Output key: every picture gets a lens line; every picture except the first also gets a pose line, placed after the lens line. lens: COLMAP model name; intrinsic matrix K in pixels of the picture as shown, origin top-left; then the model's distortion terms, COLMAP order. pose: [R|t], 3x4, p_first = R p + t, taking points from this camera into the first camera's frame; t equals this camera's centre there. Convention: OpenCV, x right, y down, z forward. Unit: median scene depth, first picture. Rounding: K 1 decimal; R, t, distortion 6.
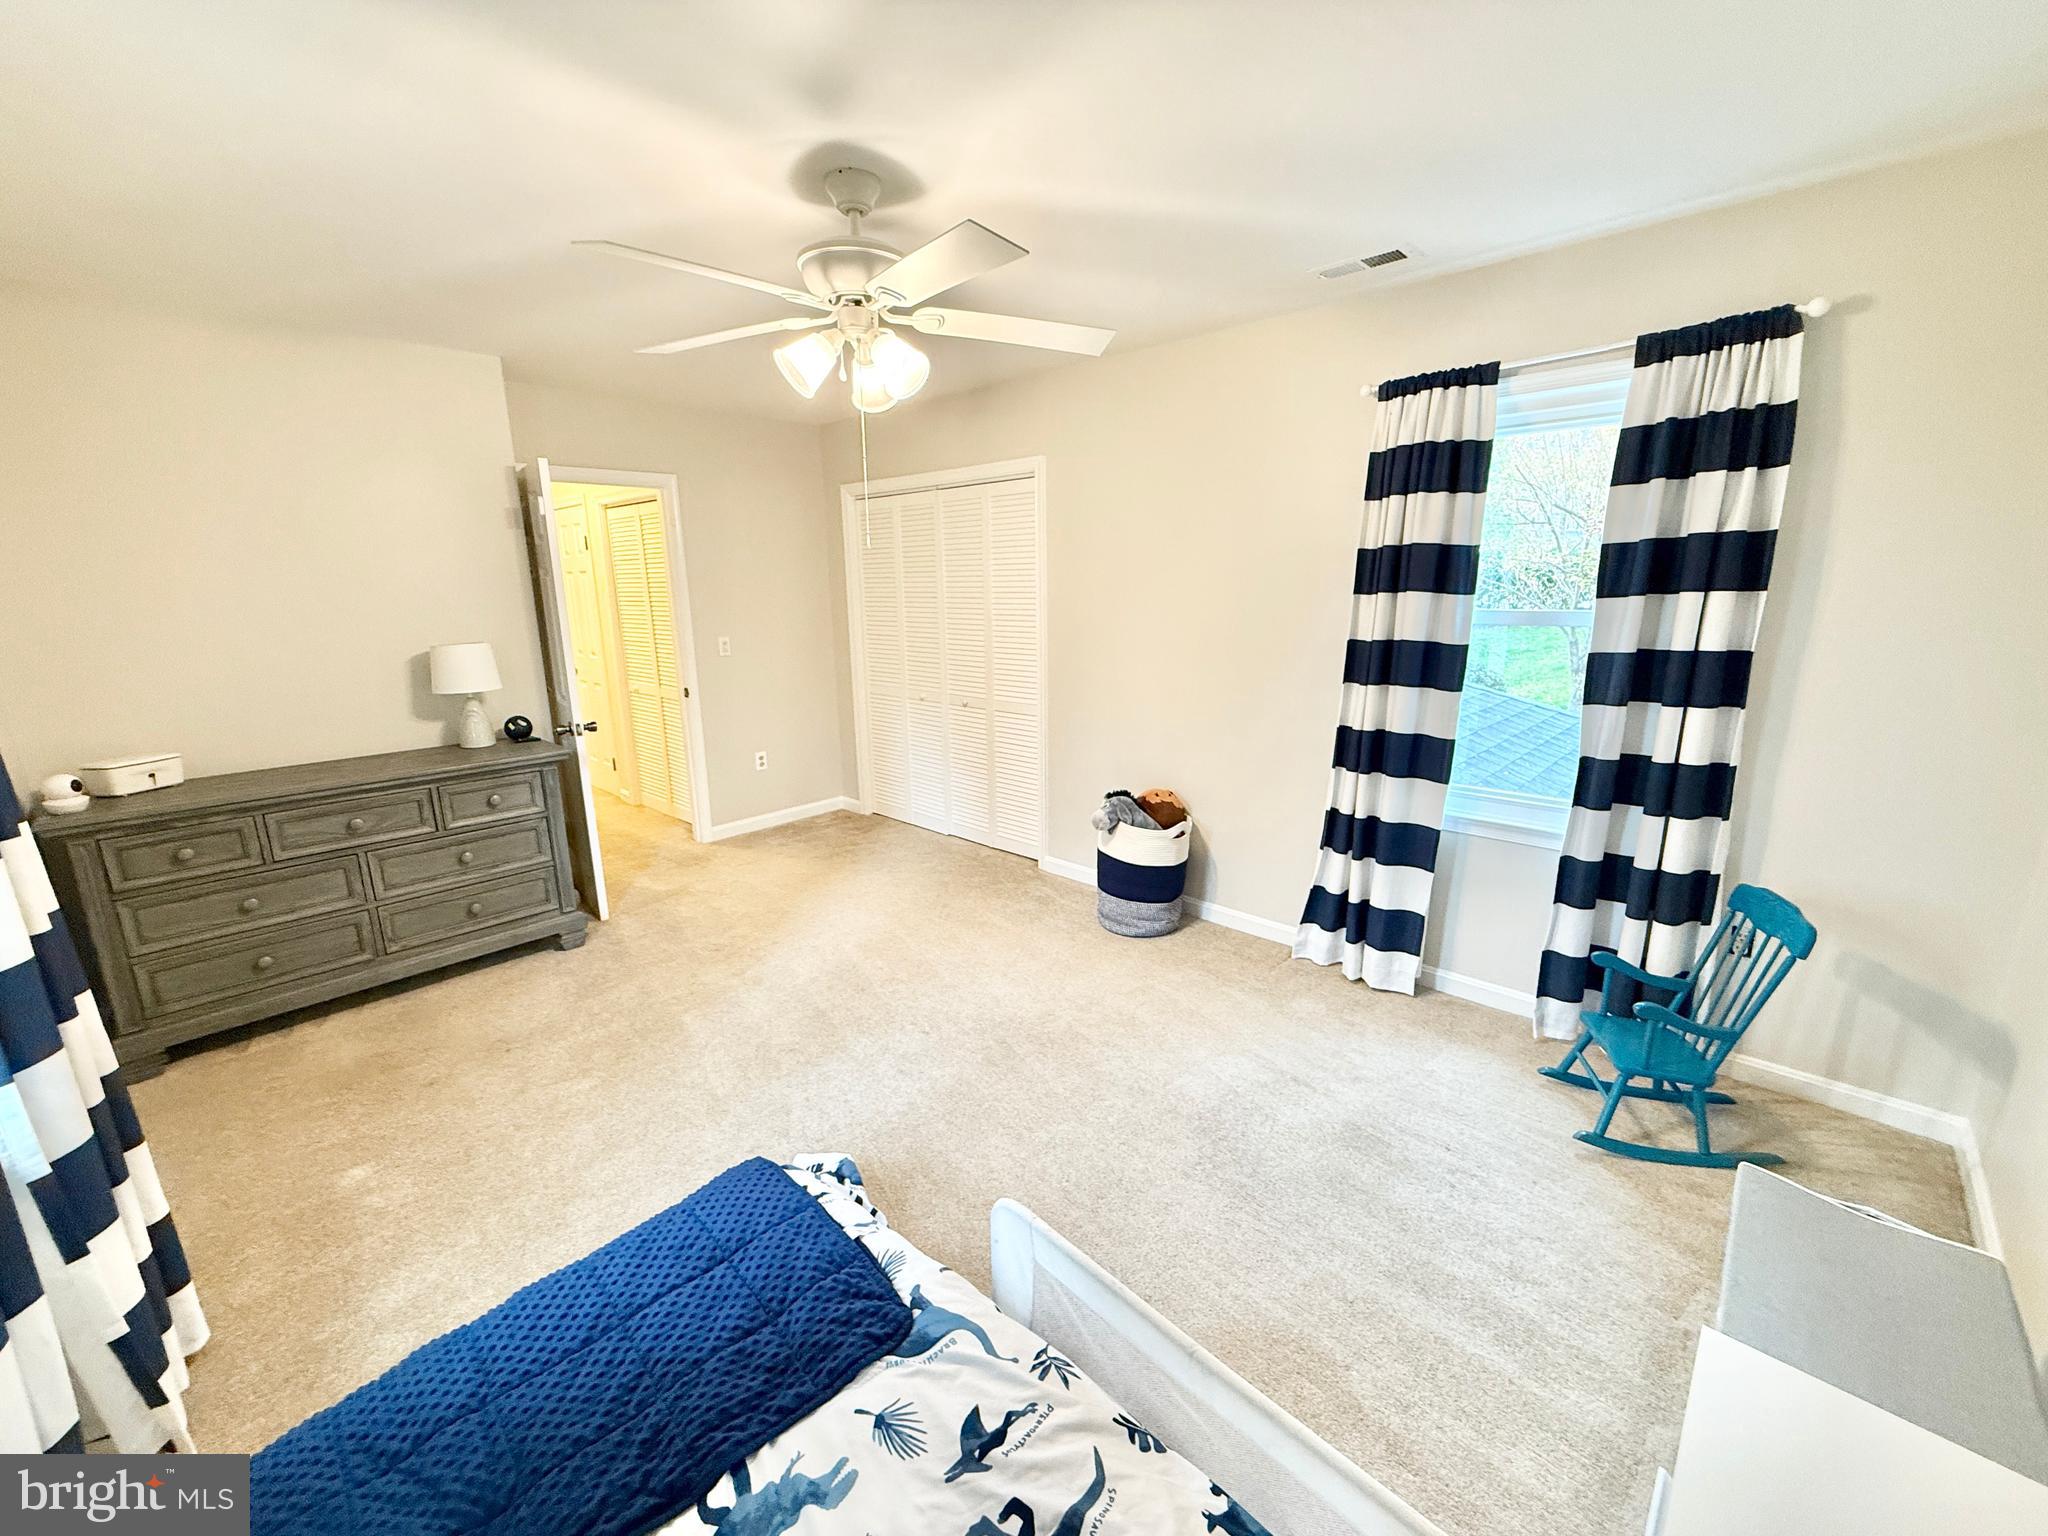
lens RADIAL K [[813.3, 0, 1017.8], [0, 813.3, 762.4], [0, 0, 1]] dist [-0.000653, -0.000426]
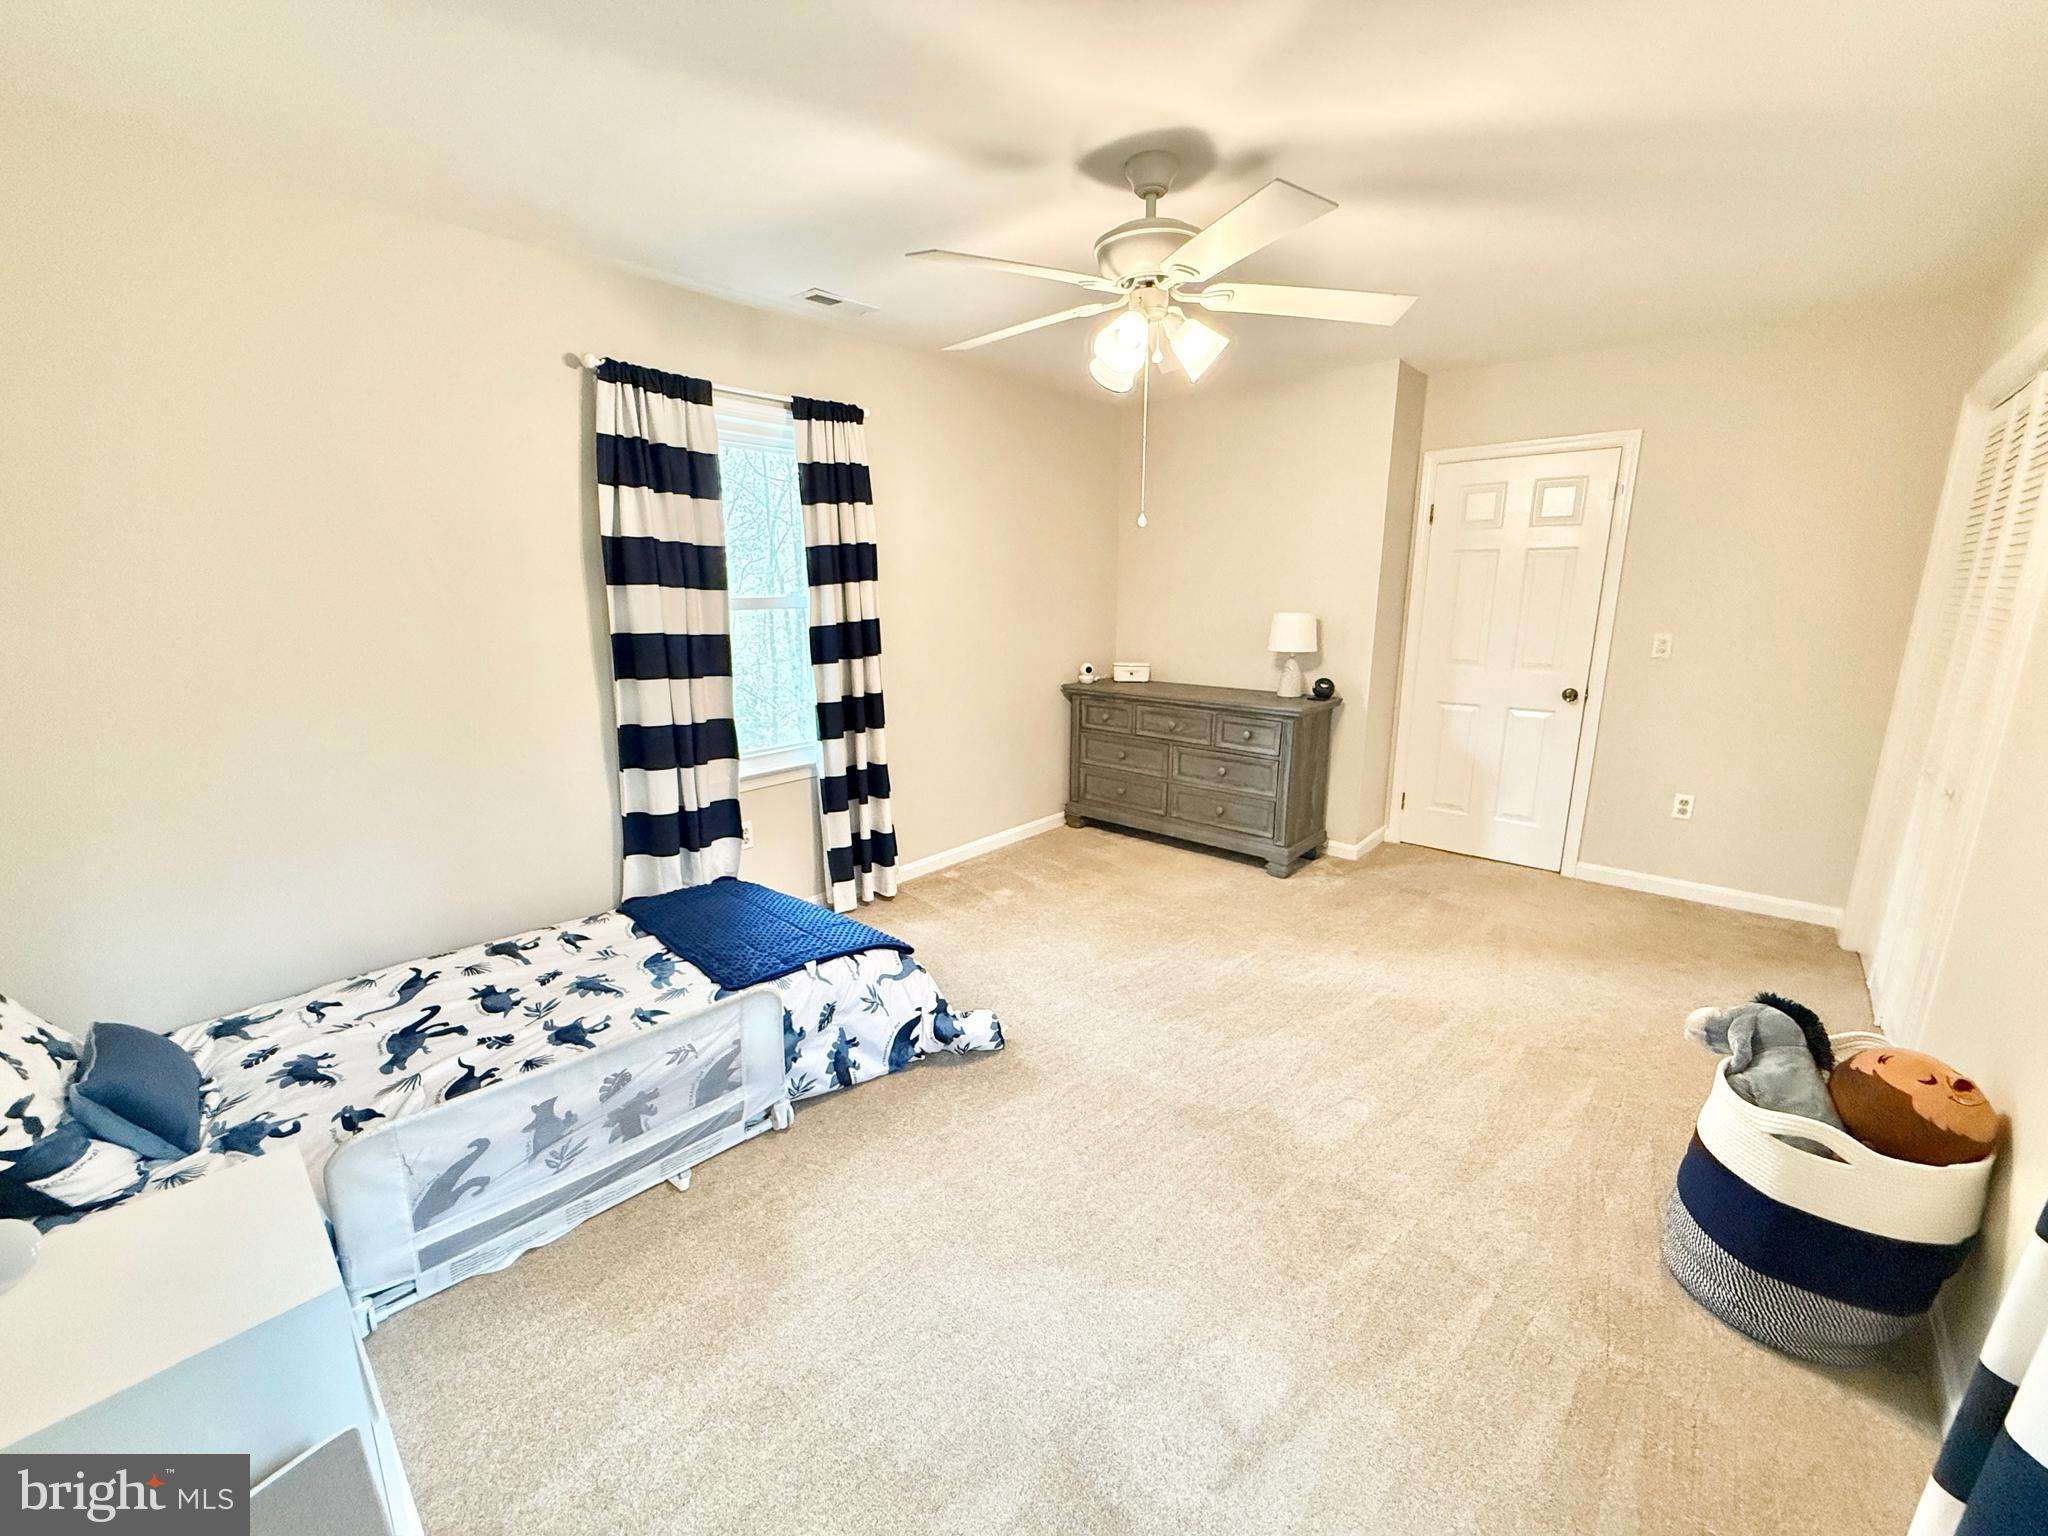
lens RADIAL K [[813.3, 0, 1014.5], [0, 813.3, 769.7], [0, 0, 1]] dist [-0.000653, -0.000426]
pose [[0.031240, 0.240034, -0.970262, 0.657456], [-0.215170, 0.949590, 0.227992, -0.126511], [0.976077, 0.201649, 0.081313, 0.611663]]
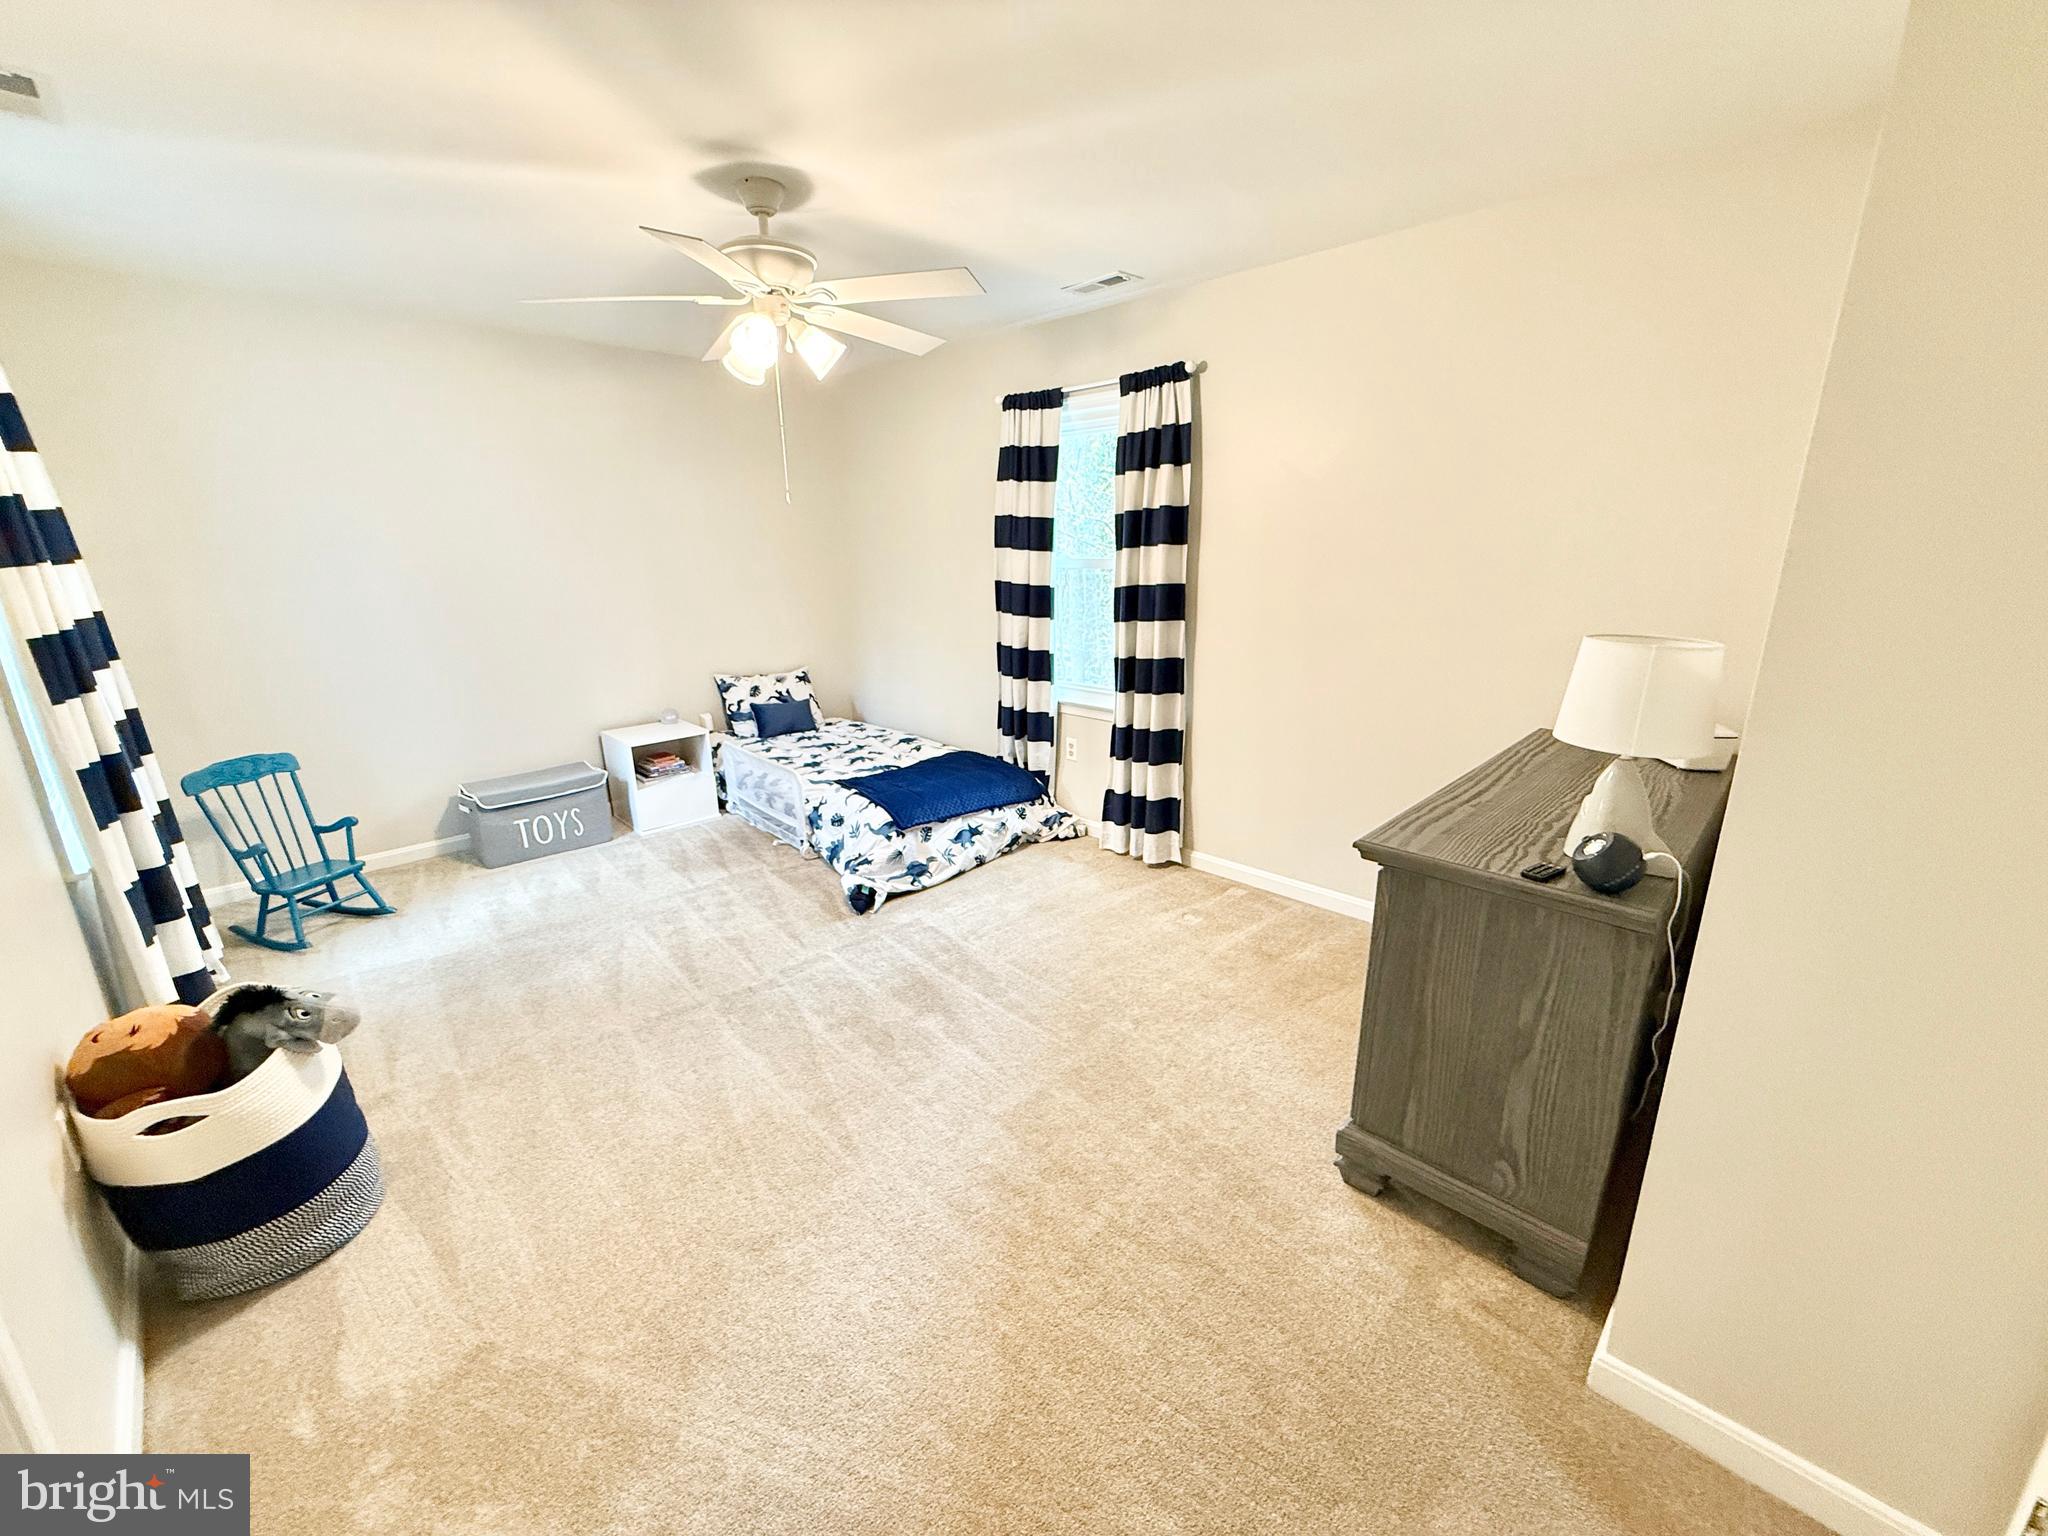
lens RADIAL K [[813.3, 0, 1019.2], [0, 813.3, 771.8], [0, 0, 1]] dist [-0.000653, -0.000426]
pose [[-0.999371, 0.021023, 0.028543, -0.400784], [0.032123, 0.877572, 0.478367, -0.355738], [-0.014992, 0.478984, -0.877696, 1.648730]]
